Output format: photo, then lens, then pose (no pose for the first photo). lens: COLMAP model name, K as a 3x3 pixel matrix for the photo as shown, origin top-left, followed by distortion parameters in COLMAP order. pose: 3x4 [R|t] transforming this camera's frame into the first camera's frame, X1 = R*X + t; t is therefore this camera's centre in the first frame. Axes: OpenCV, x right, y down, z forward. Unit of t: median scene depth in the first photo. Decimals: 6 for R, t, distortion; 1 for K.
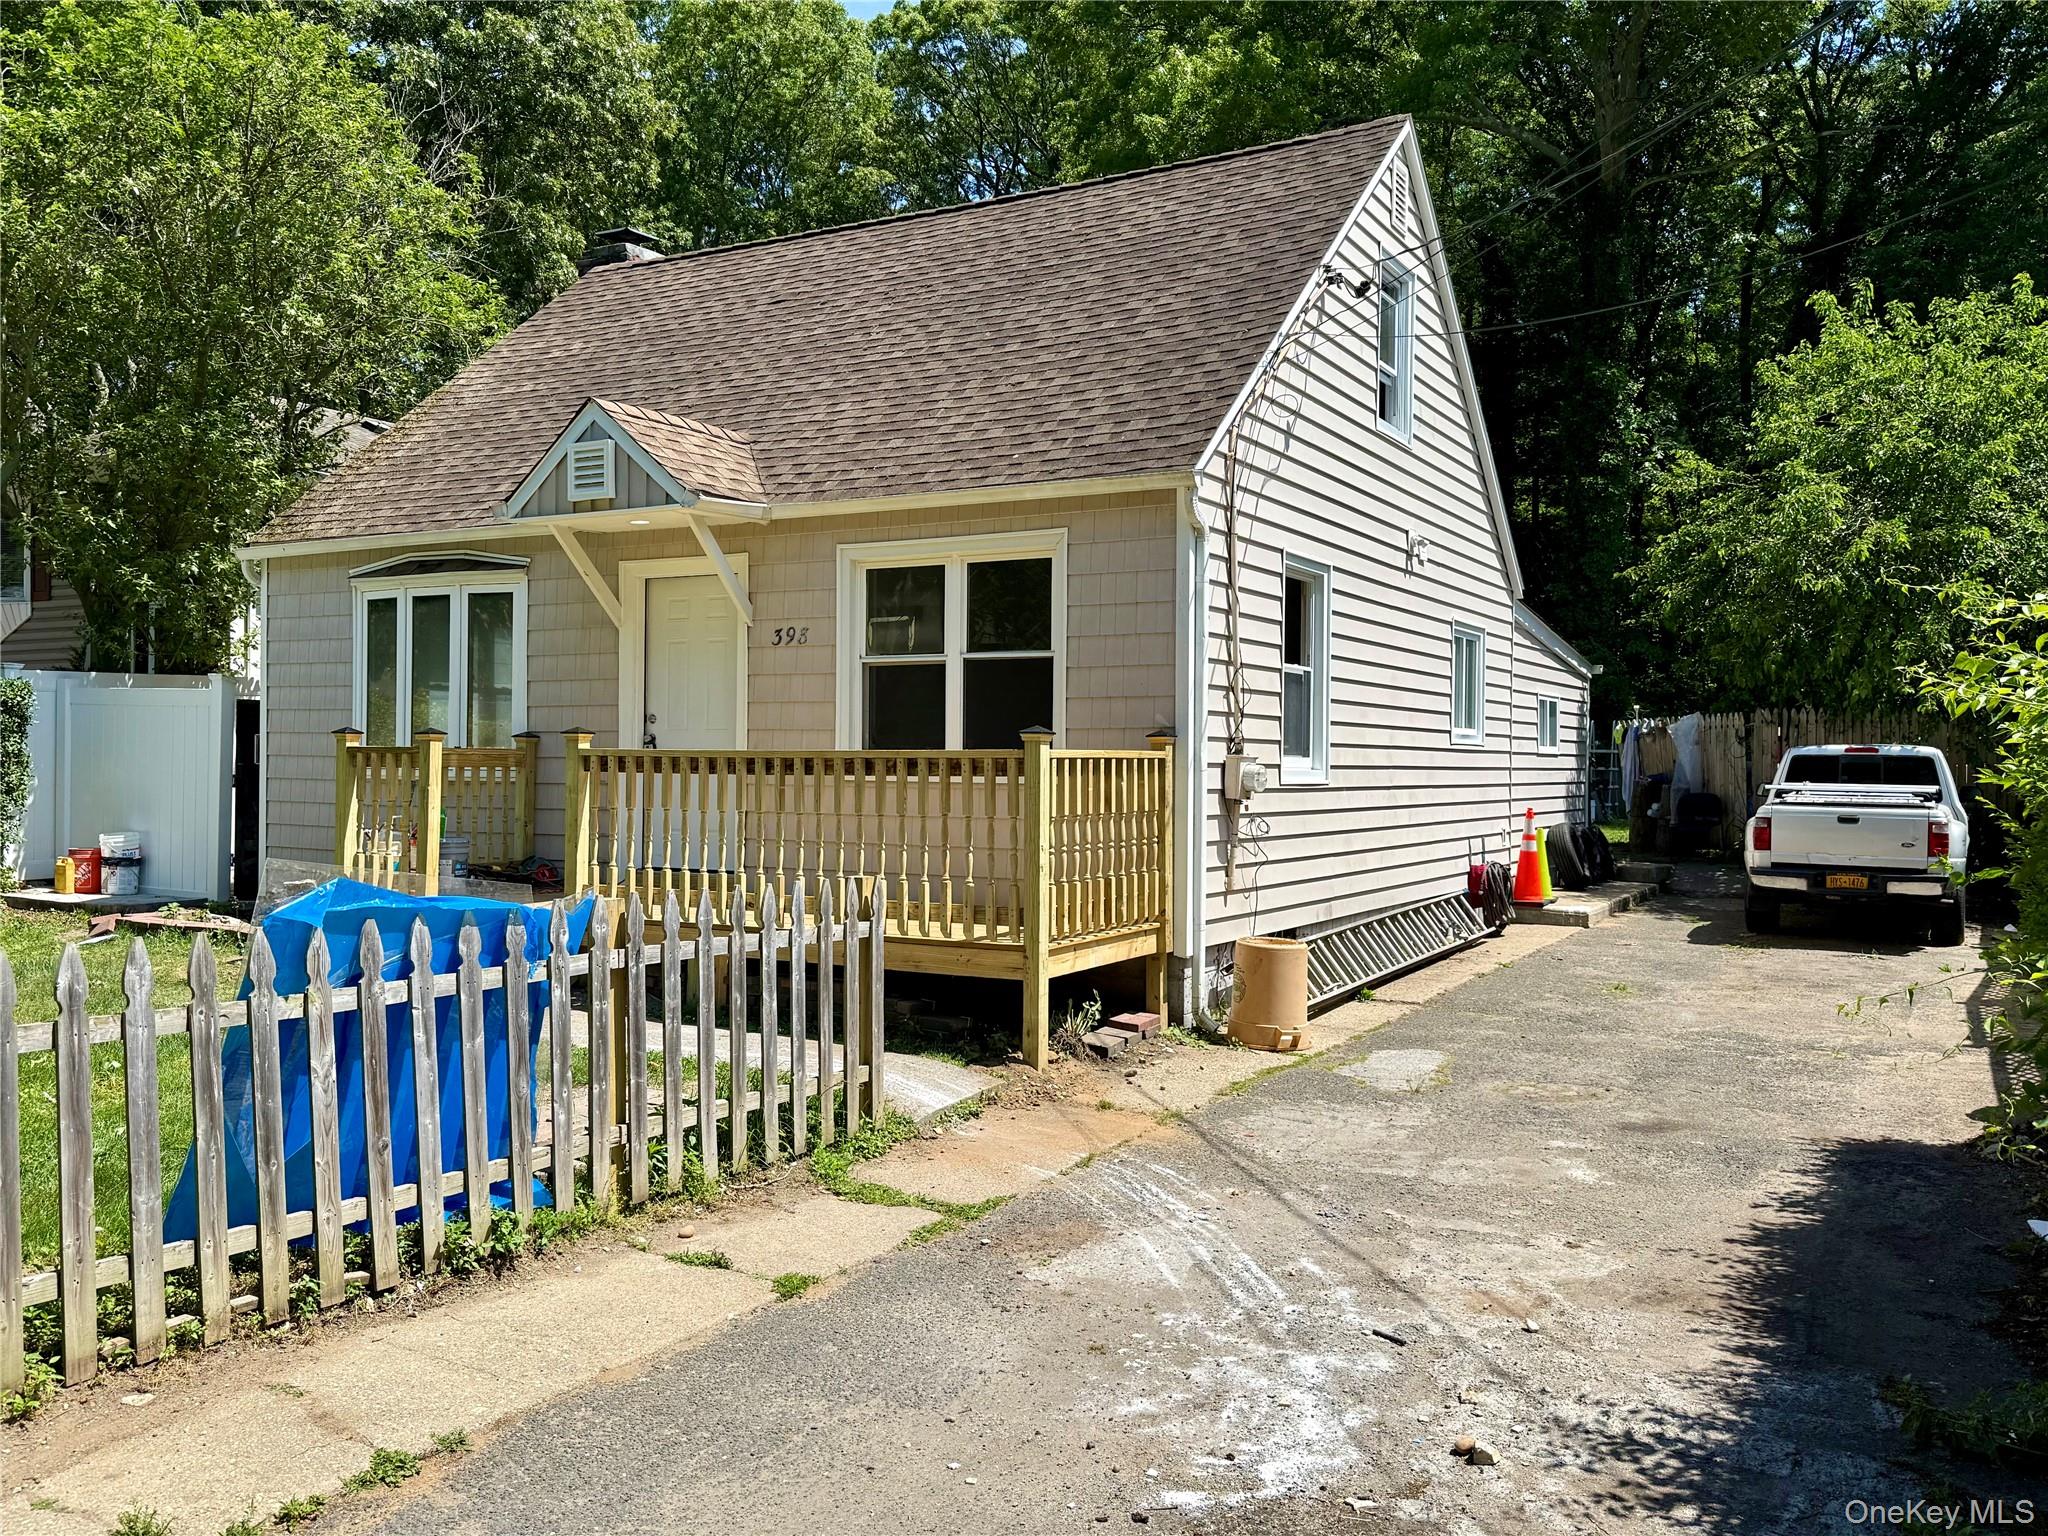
lens RADIAL K [[1668.5, 0, 1049.4], [0, 1668.5, 770.6], [0, 0, 1]] dist [0.187367, -0.411025]
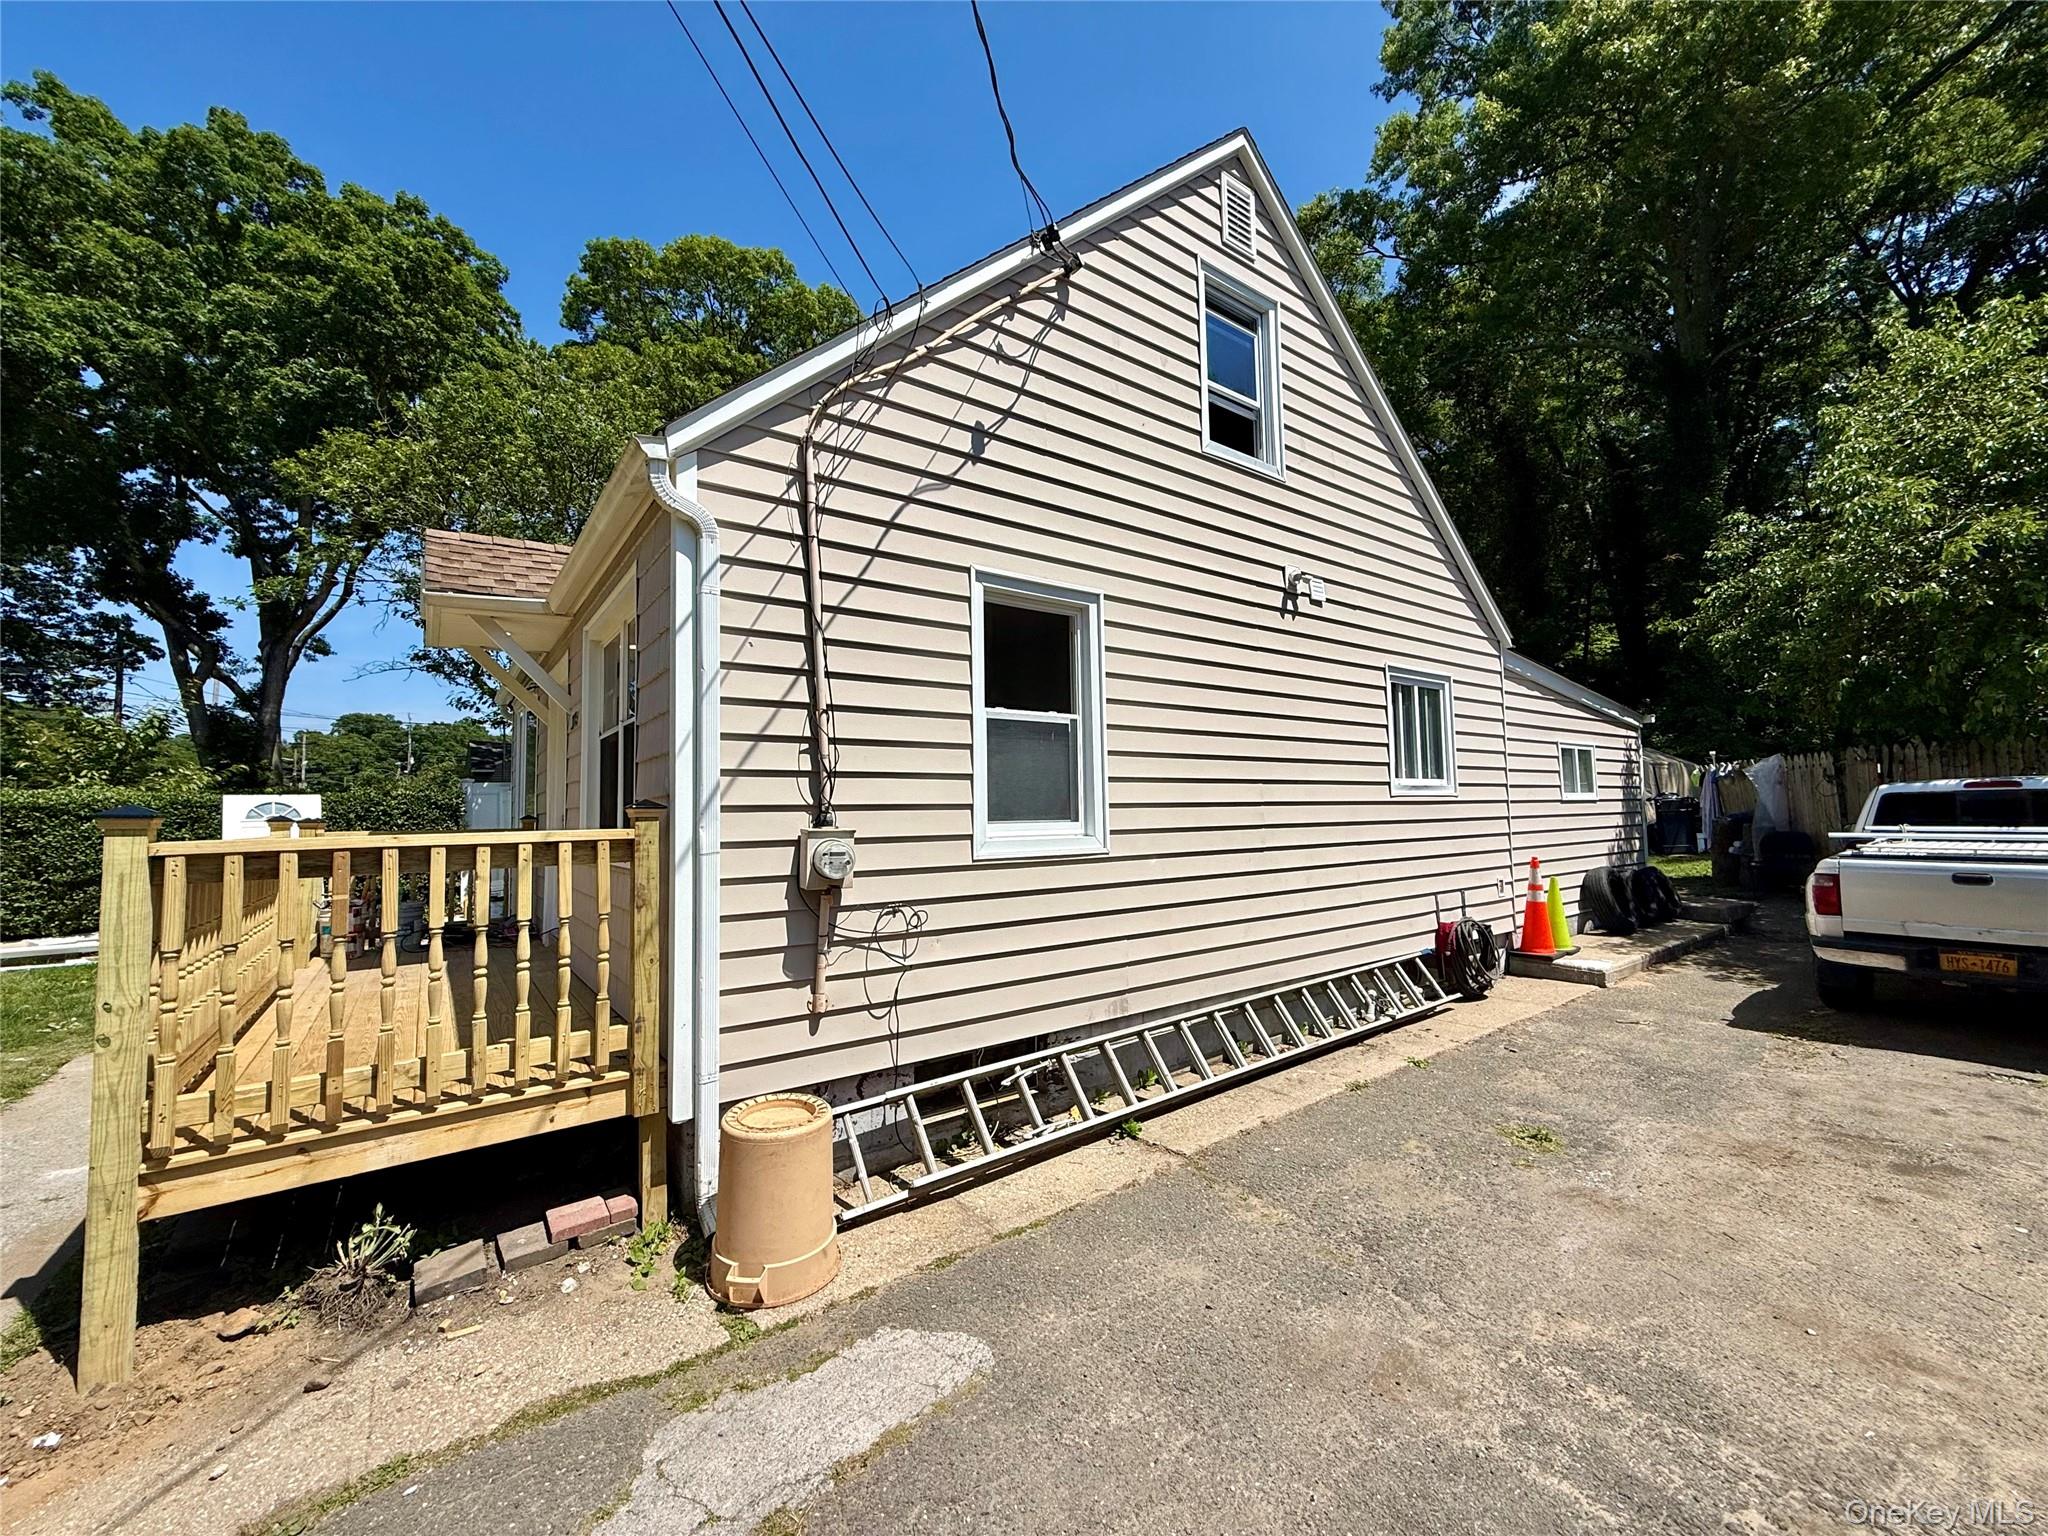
lens RADIAL K [[817.7, 0, 1018.8], [0, 817.7, 769.7], [0, 0, 1]] dist [0.002115, -0.002057]
pose [[0.906368, -0.049782, -0.419545, 0.239826], [0.025751, 0.997697, -0.062752, -0.007159], [0.421703, 0.046073, 0.905563, 0.491763]]
